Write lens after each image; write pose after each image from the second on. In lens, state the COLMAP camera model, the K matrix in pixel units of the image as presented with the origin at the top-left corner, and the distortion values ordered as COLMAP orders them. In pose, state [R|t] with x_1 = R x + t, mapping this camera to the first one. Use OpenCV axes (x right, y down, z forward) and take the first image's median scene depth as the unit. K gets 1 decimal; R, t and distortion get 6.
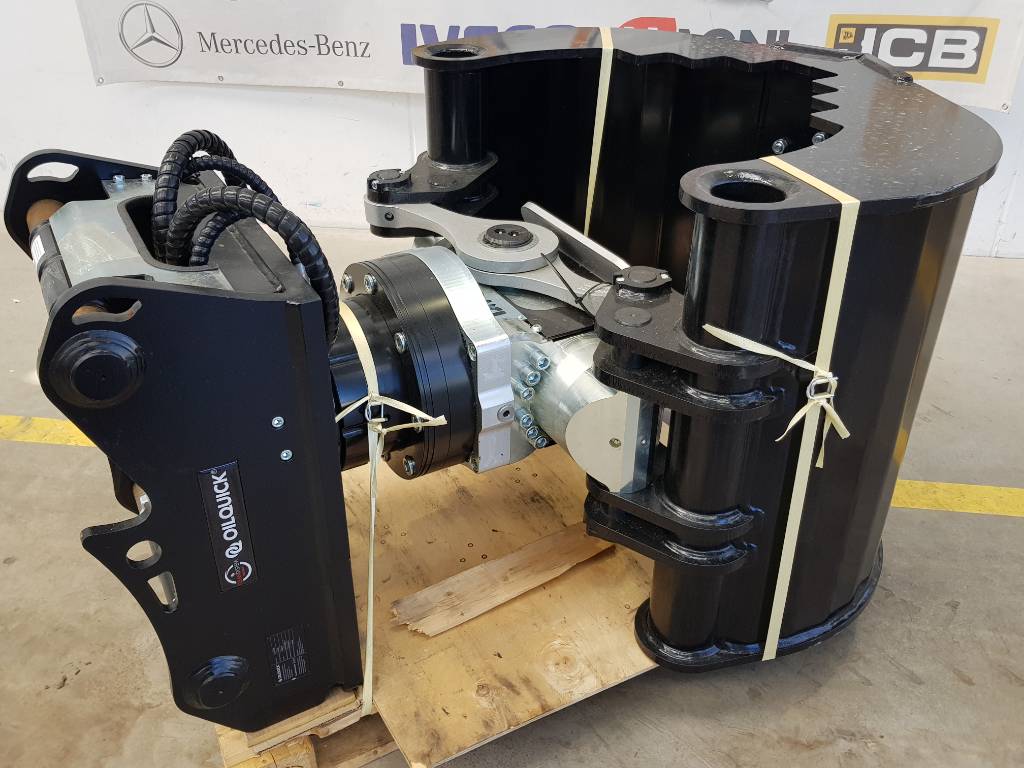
lens RADIAL K [[909.3, 0, 512.5], [0, 909.3, 370.7], [0, 0, 1]] dist [0.078724, -0.111776]
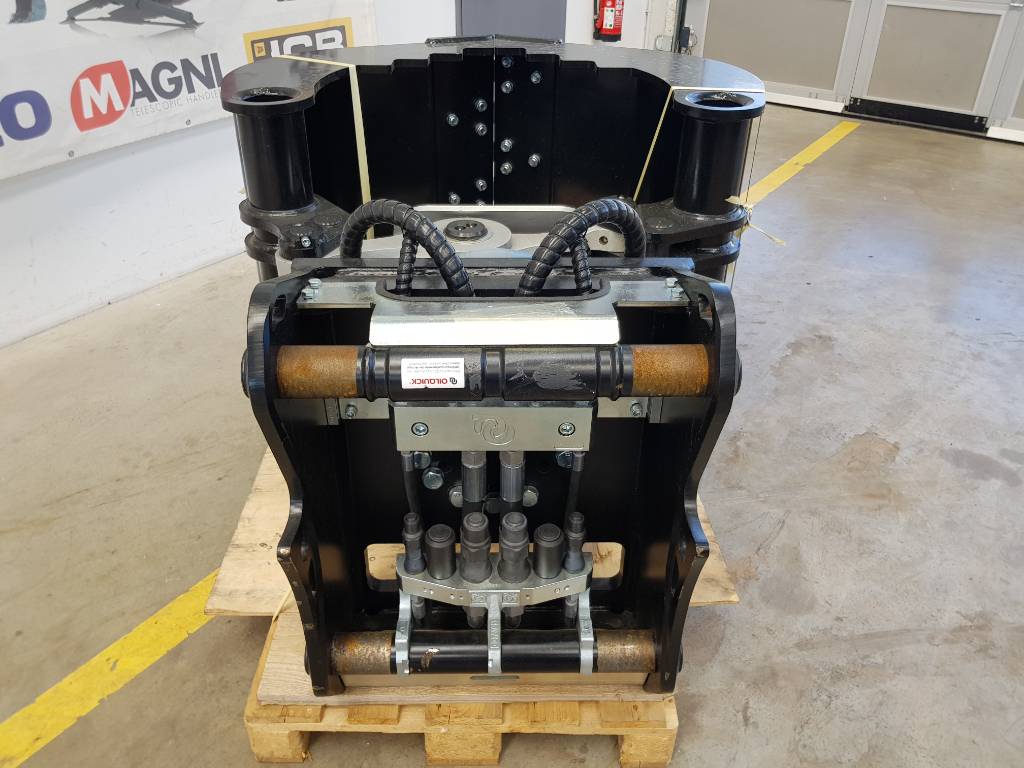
lens RADIAL K [[816.0, 0, 513.8], [0, 816.0, 369.5], [0, 0, 1]] dist [0.090116, -0.133548]
pose [[0.466908, -0.453466, 0.759188, -0.856281], [0.451028, 0.860568, 0.236635, -0.222553], [-0.760639, 0.231928, 0.606332, 0.406199]]
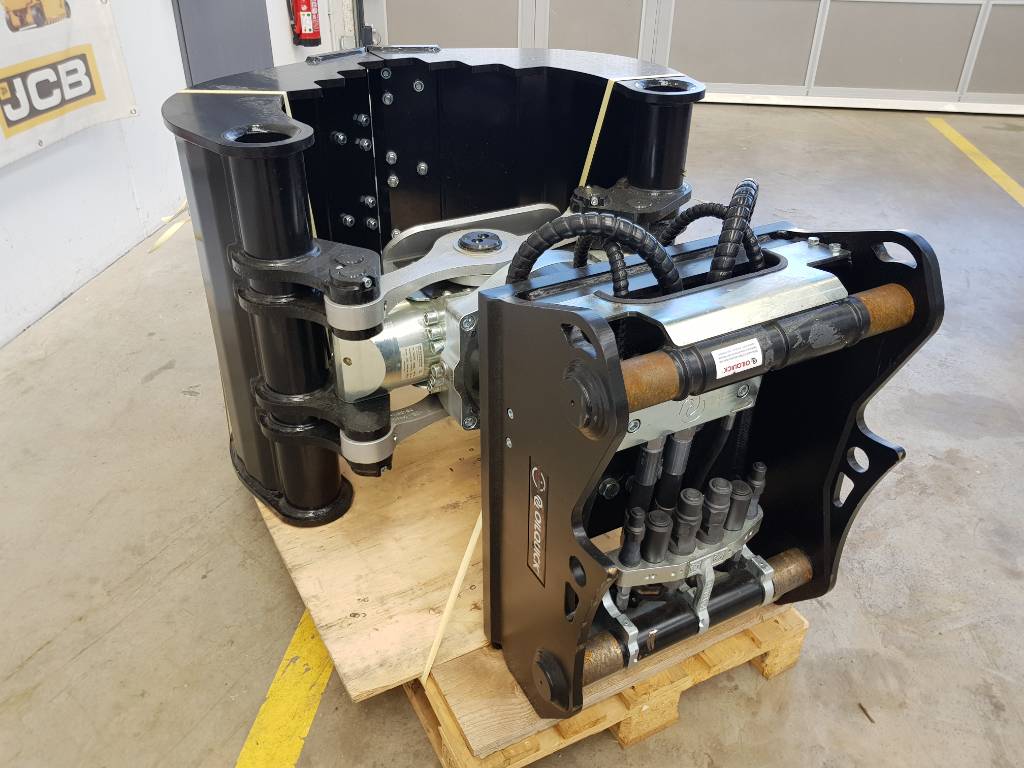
lens RADIAL K [[816.9, 0, 507.9], [0, 816.9, 376.5], [0, 0, 1]] dist [0.061837, -0.083751]
pose [[0.008474, -0.522918, 0.852341, -0.991151], [0.512949, 0.733955, 0.445188, -0.478820], [-0.858377, 0.433435, 0.274450, 0.806738]]
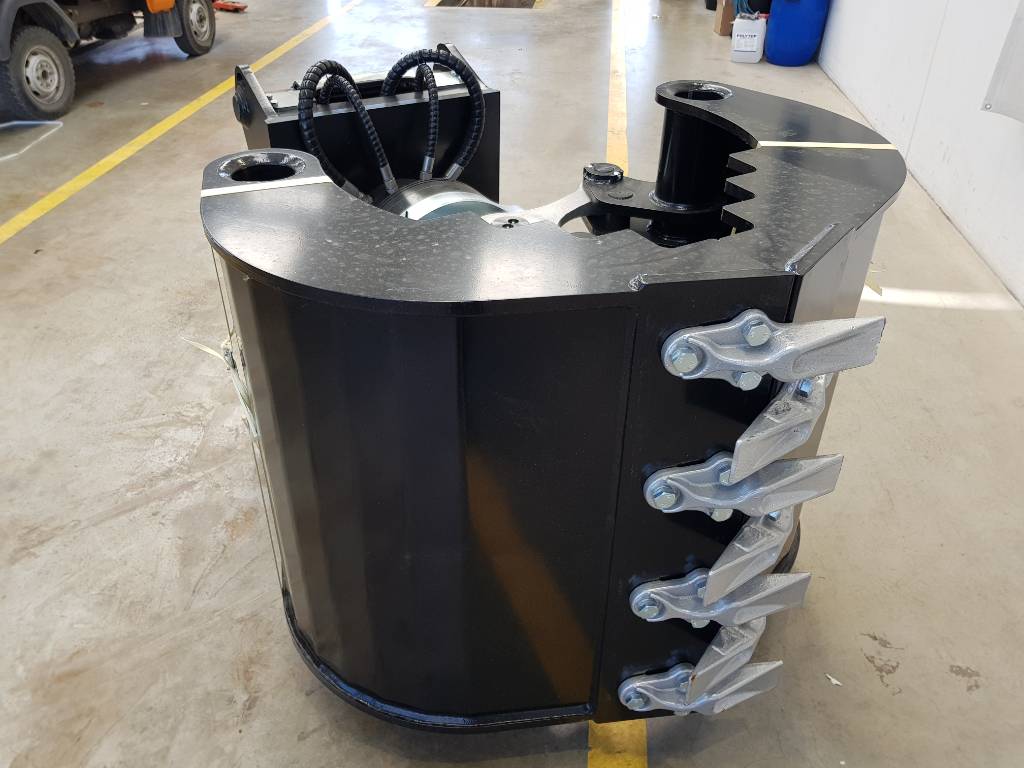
lens RADIAL K [[810.3, 0, 512.0], [0, 810.3, 384.0], [0, 0, 1]] dist [0.071373, -0.124418]
pose [[0.022744, 0.567926, -0.822765, 0.972372], [-0.527771, 0.705778, 0.472584, -0.508655], [0.849082, 0.423483, 0.315787, 0.807061]]
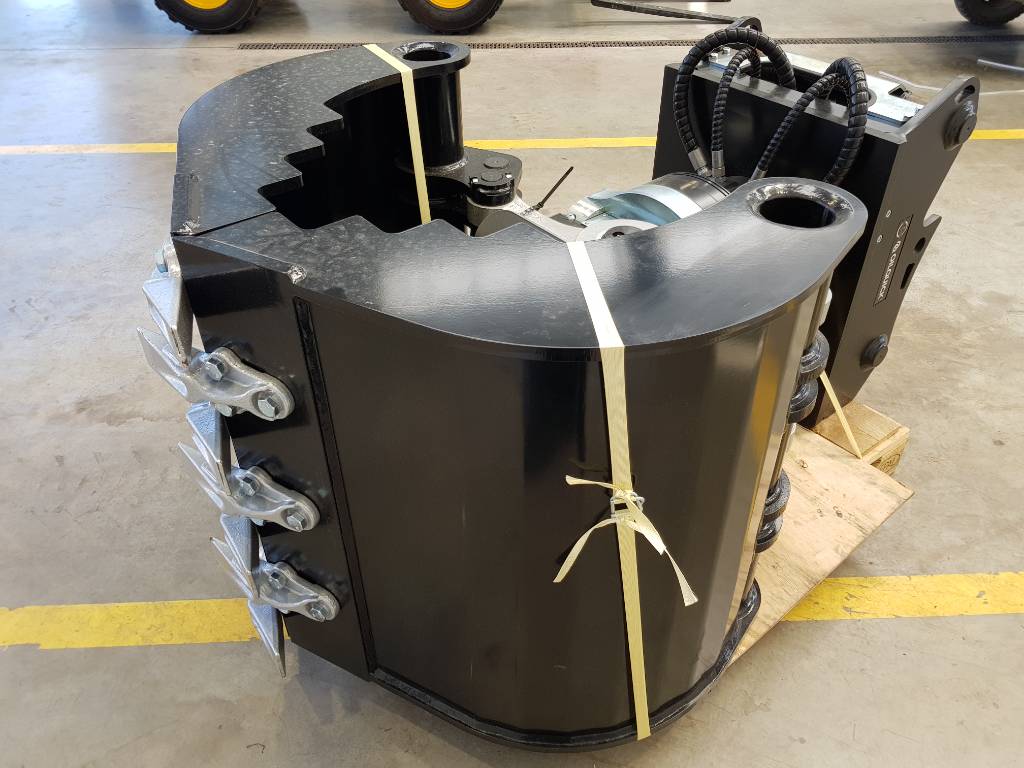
lens RADIAL K [[818.6, 0, 512.0], [0, 818.6, 384.0], [0, 0, 1]] dist [0.069498, -0.088945]
pose [[-0.985265, 0.112055, -0.129214, 0.268806], [-0.082990, 0.347370, 0.934049, -0.983839], [0.149550, 0.931009, -0.332952, 1.510052]]
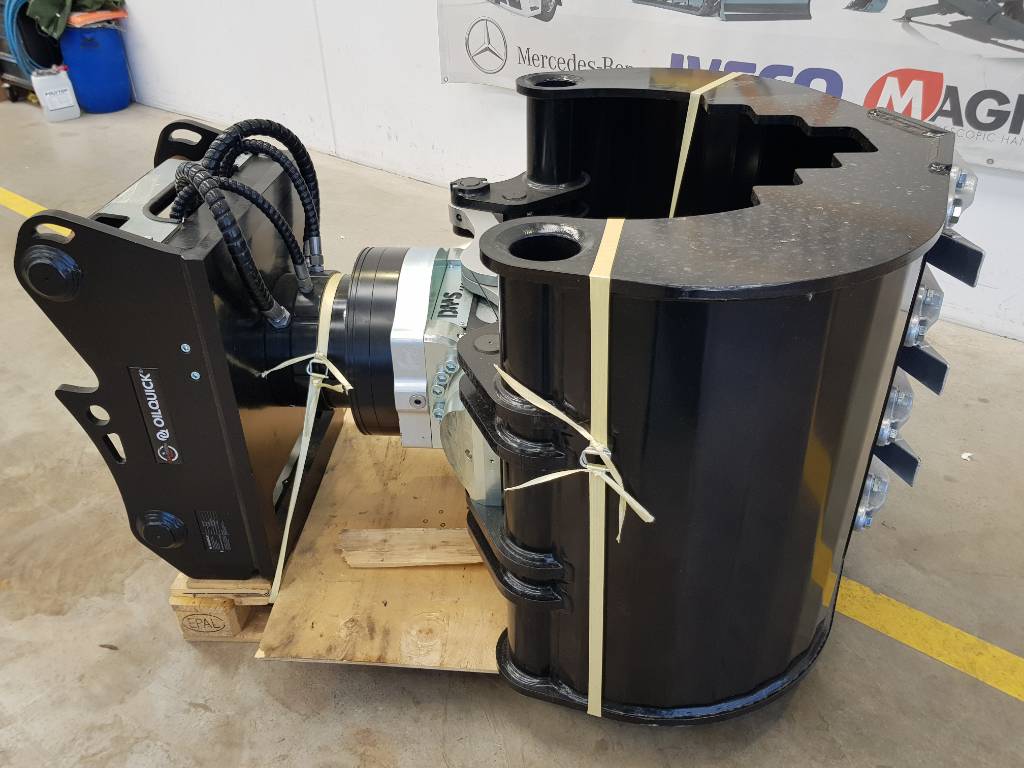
lens RADIAL K [[816.9, 0, 507.9], [0, 816.9, 376.5], [0, 0, 1]] dist [0.061837, -0.083751]
pose [[0.844713, 0.270681, -0.461727, 0.513951], [-0.259821, 0.961603, 0.088393, -0.095886], [0.467924, 0.045300, 0.882607, 0.144955]]
